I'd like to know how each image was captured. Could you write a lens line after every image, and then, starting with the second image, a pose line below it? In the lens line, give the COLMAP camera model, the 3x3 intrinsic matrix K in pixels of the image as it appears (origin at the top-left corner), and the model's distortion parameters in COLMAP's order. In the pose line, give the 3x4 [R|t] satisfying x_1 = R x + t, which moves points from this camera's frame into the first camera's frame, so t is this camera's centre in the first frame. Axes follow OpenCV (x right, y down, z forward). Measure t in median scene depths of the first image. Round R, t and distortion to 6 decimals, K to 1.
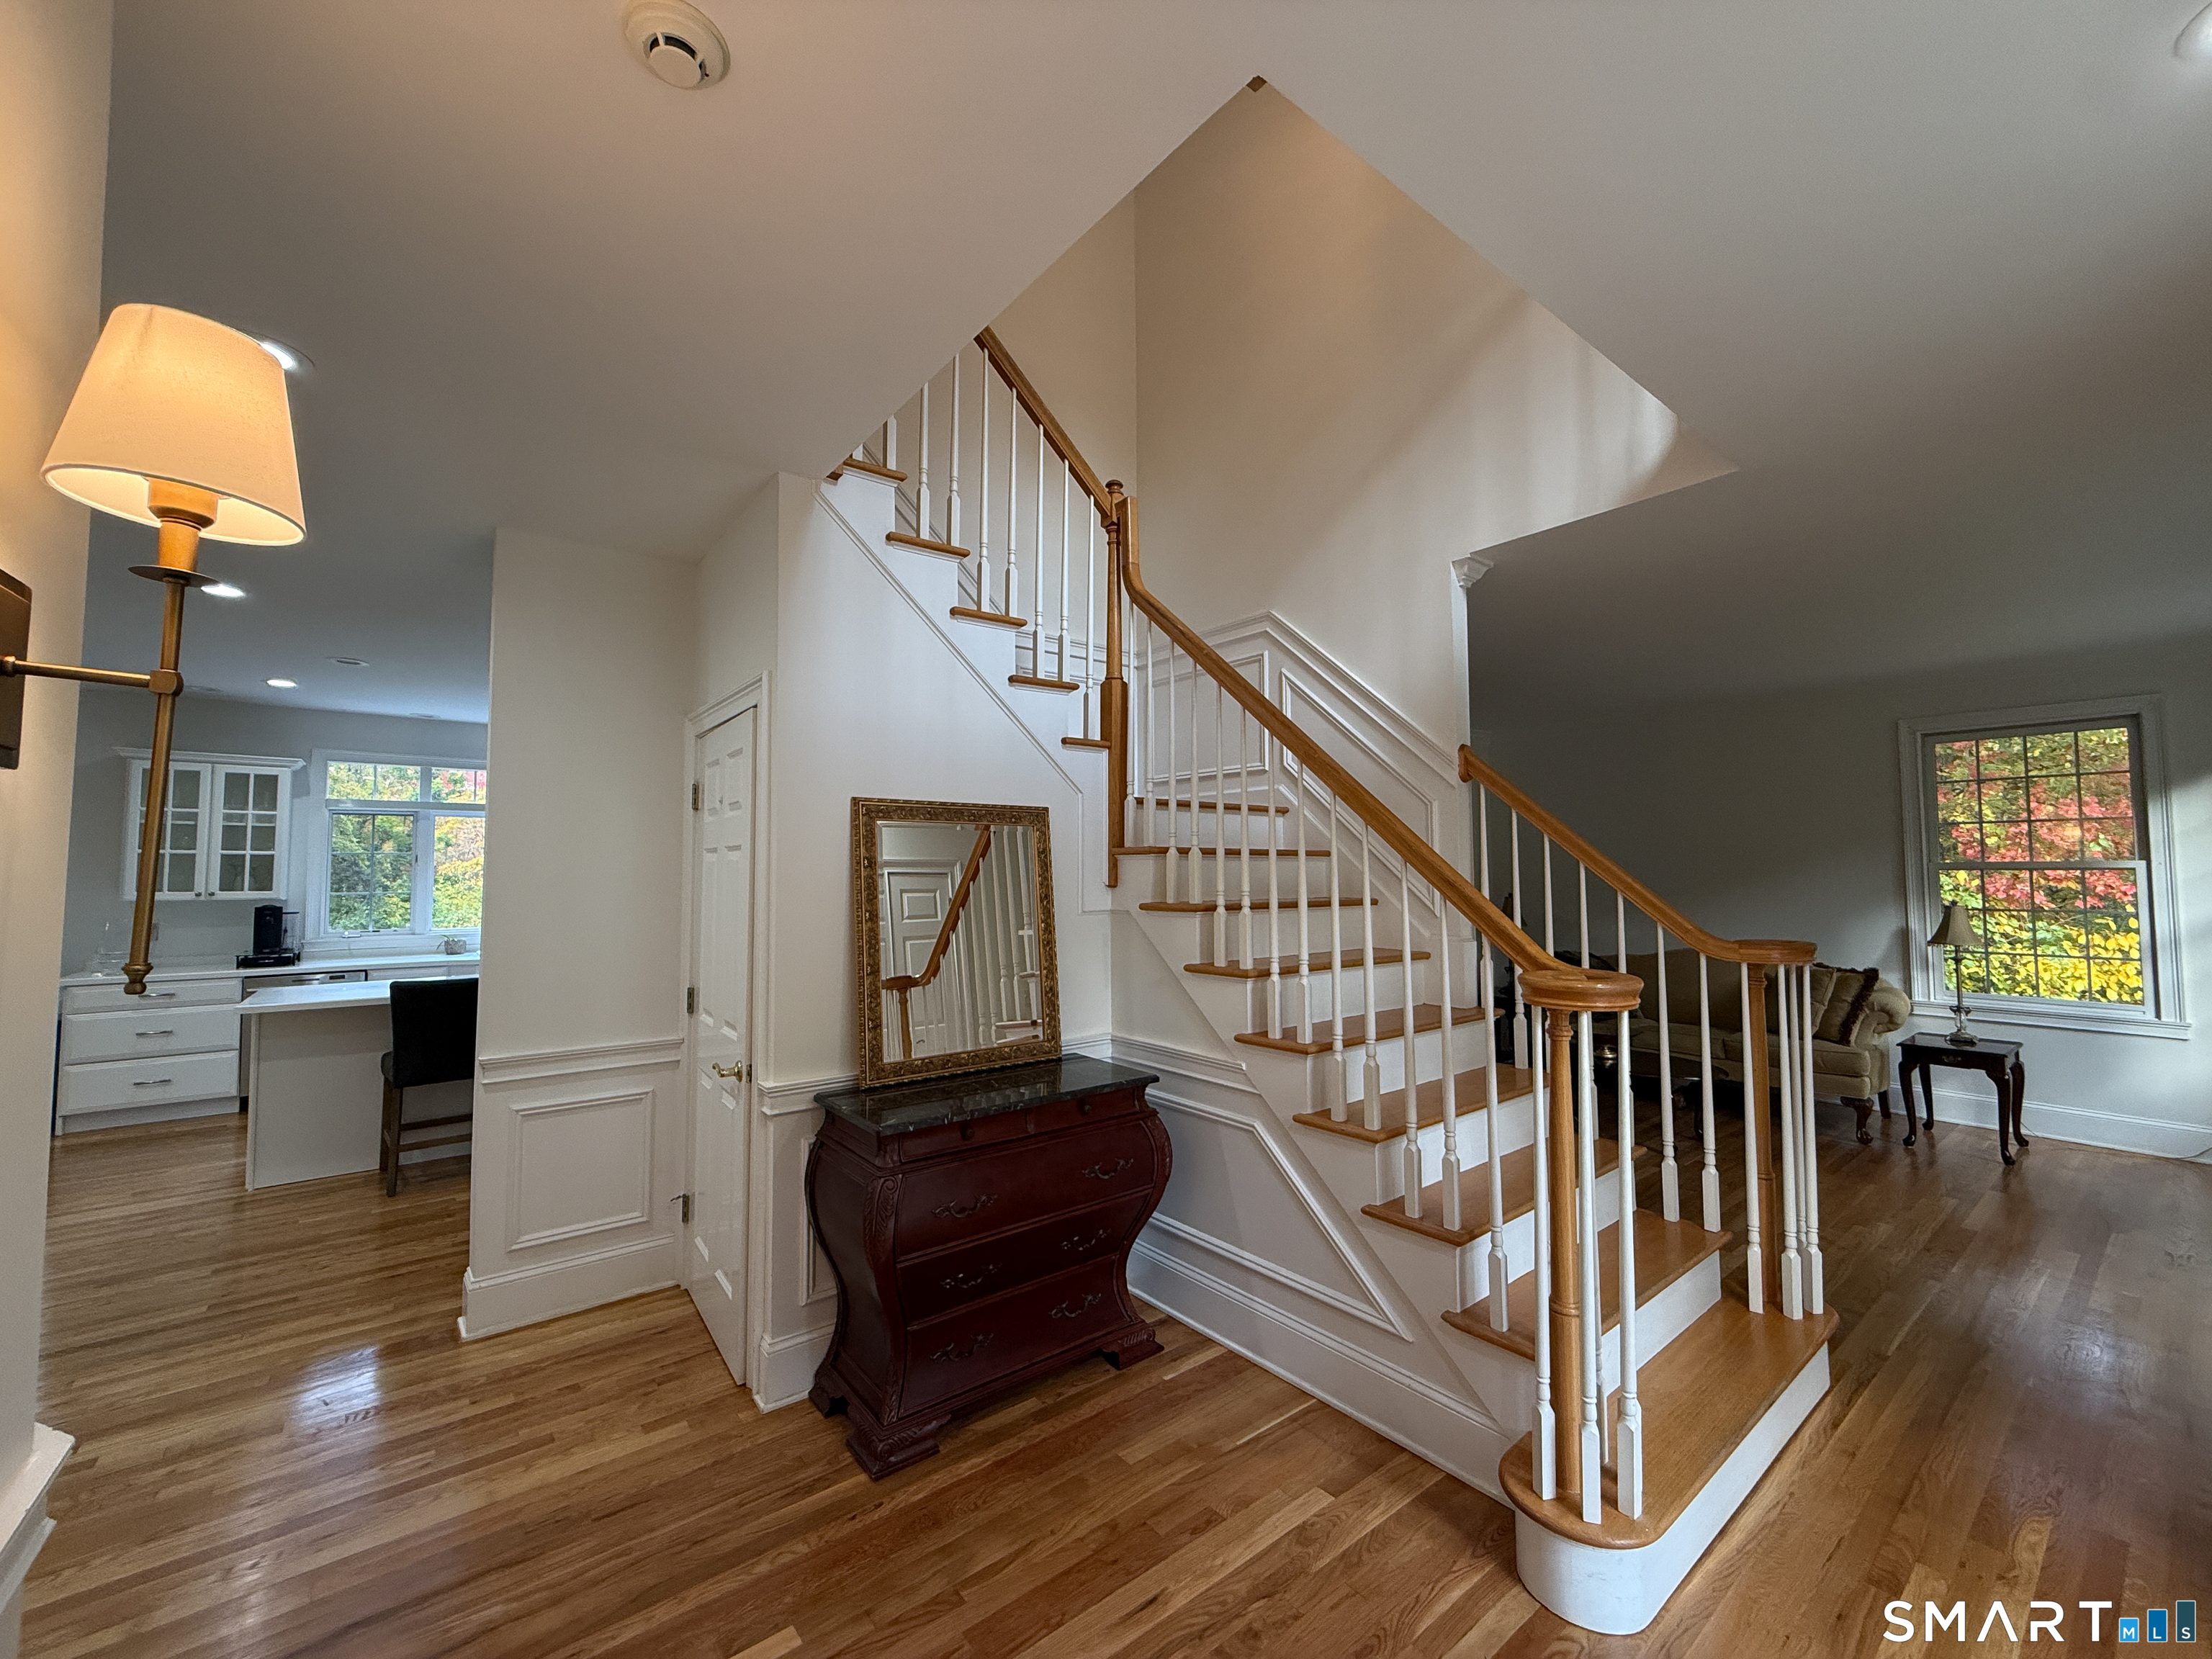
lens RADIAL K [[906.5, 0, 1089.7], [0, 906.5, 823.5], [0, 0, 1]] dist [0.001542, -0.001173]
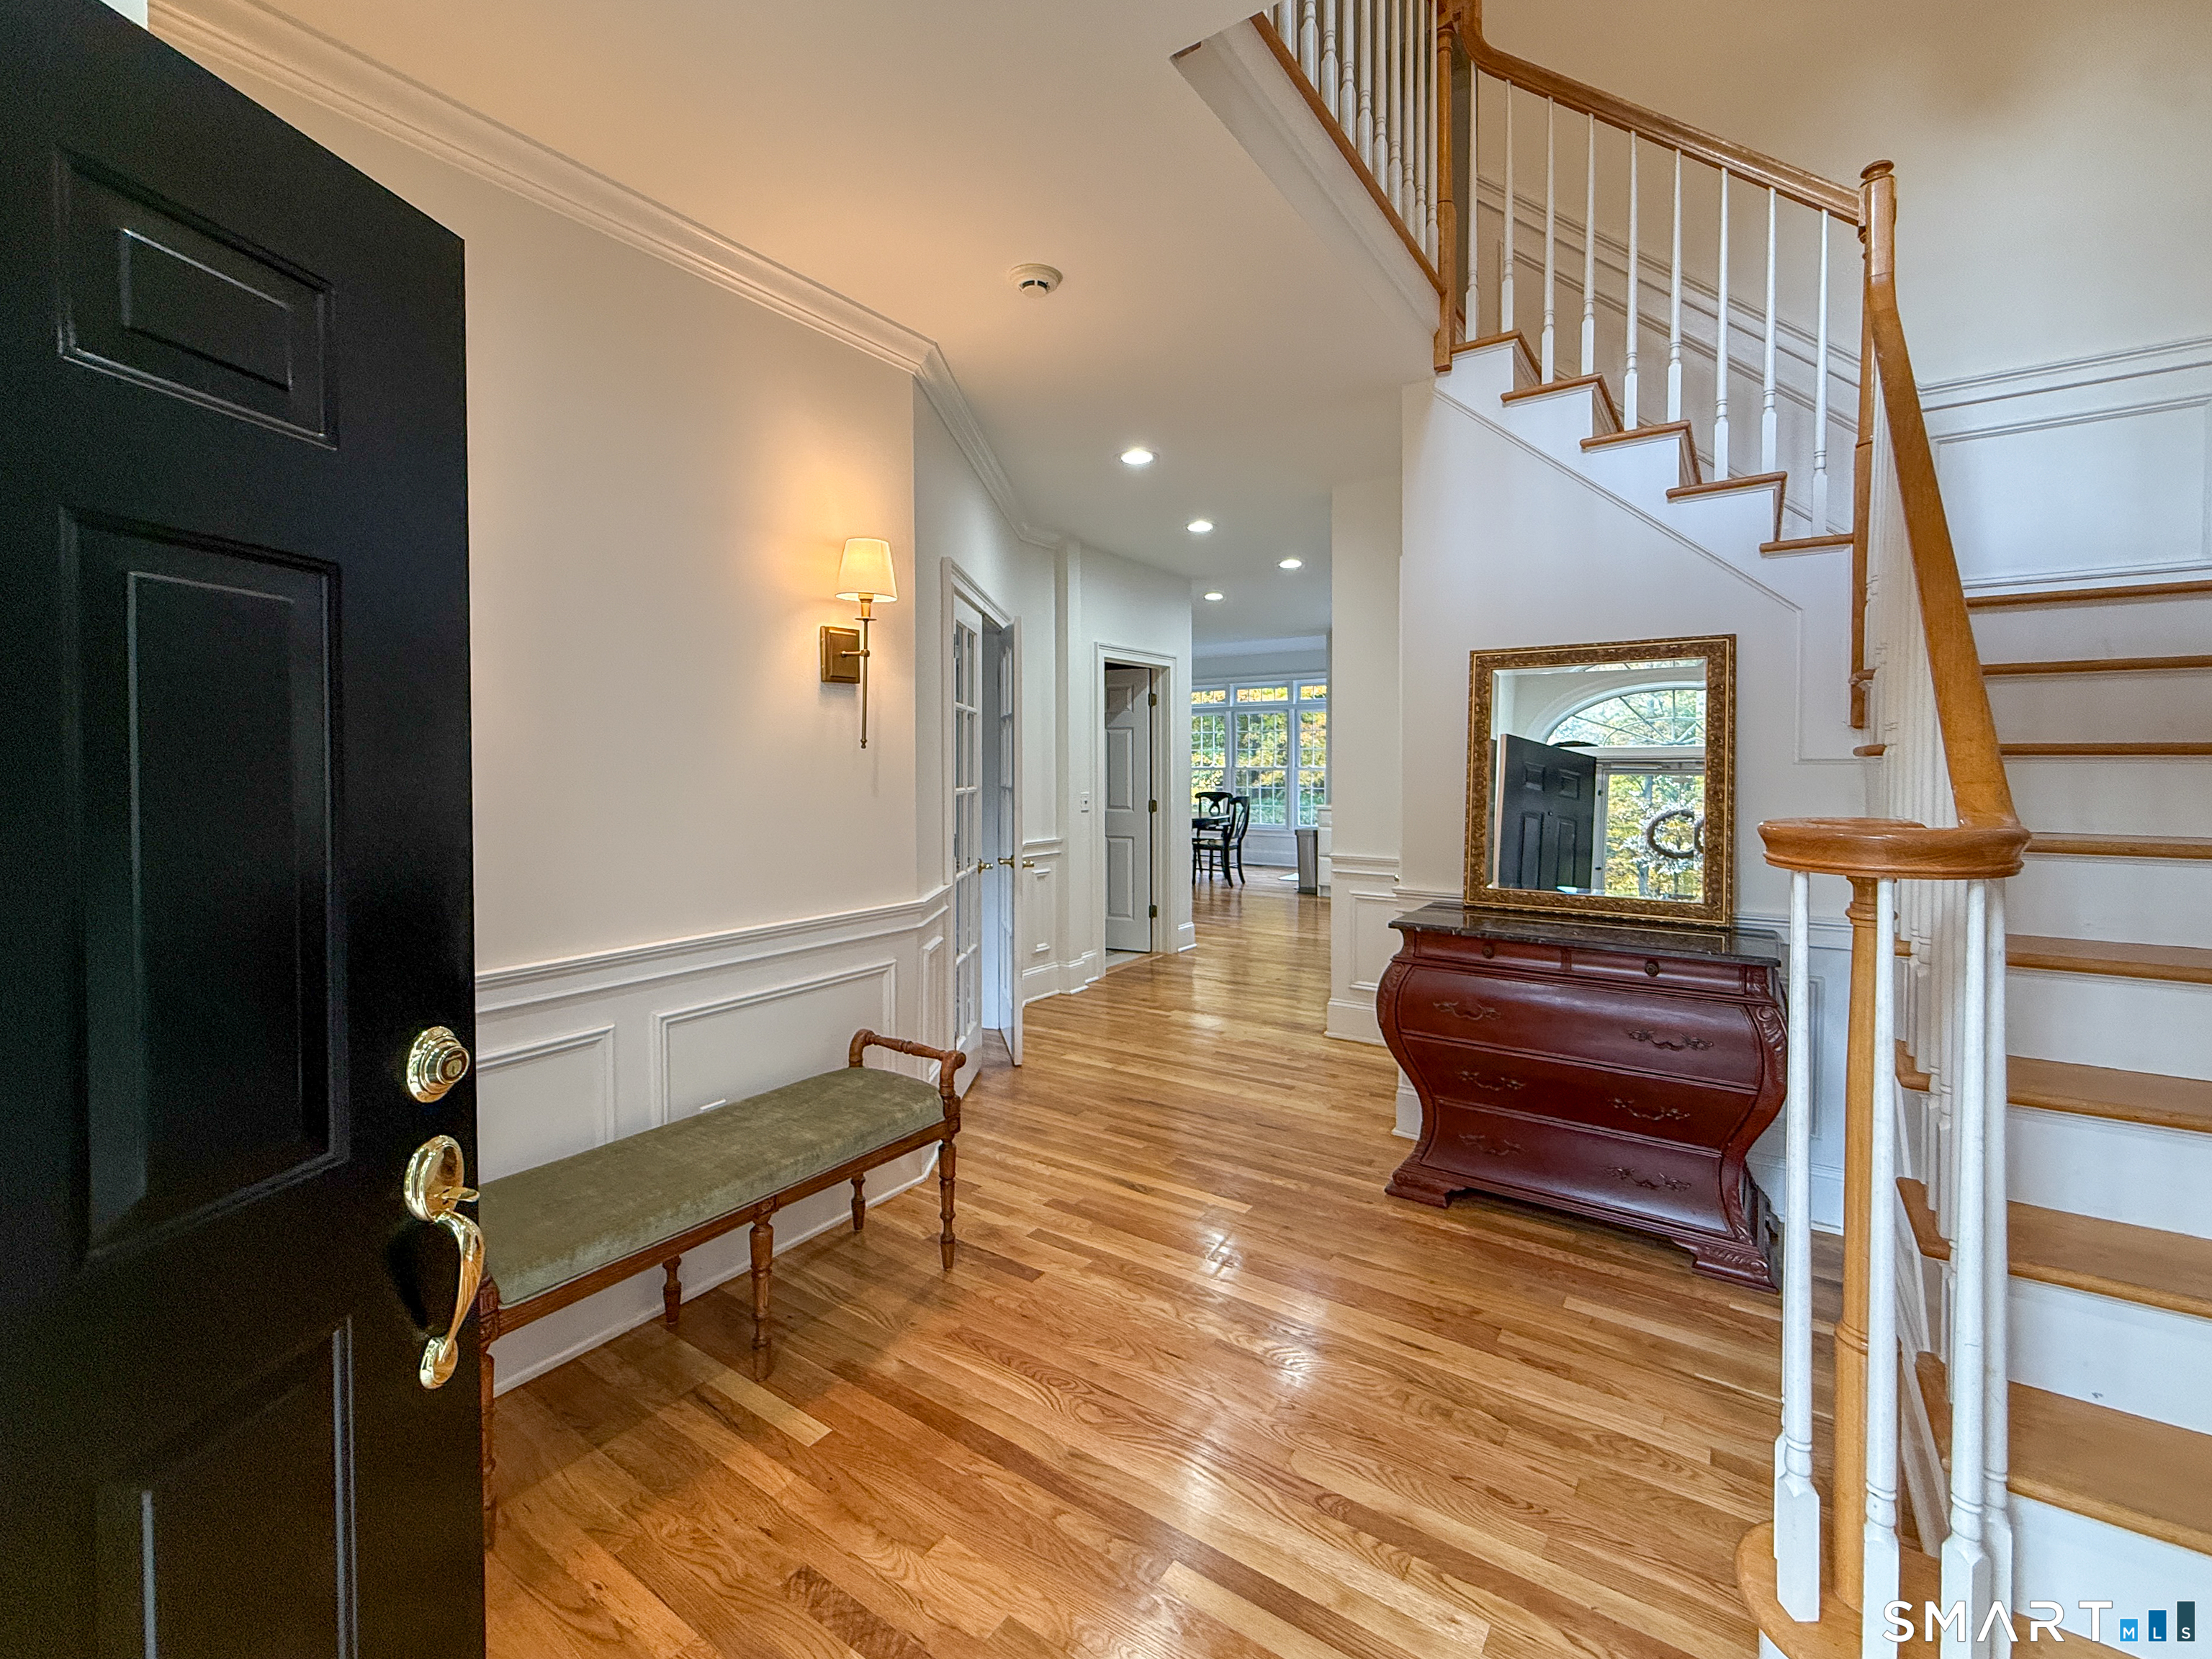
lens RADIAL K [[906.5, 0, 1131.6], [0, 906.5, 776.1], [0, 0, 1]] dist [0.001542, -0.001173]
pose [[0.333531, 0.022078, -0.942480, 0.730164], [0.051425, 0.997811, 0.041573, 0.063599], [0.941335, -0.062333, 0.331666, 0.247189]]
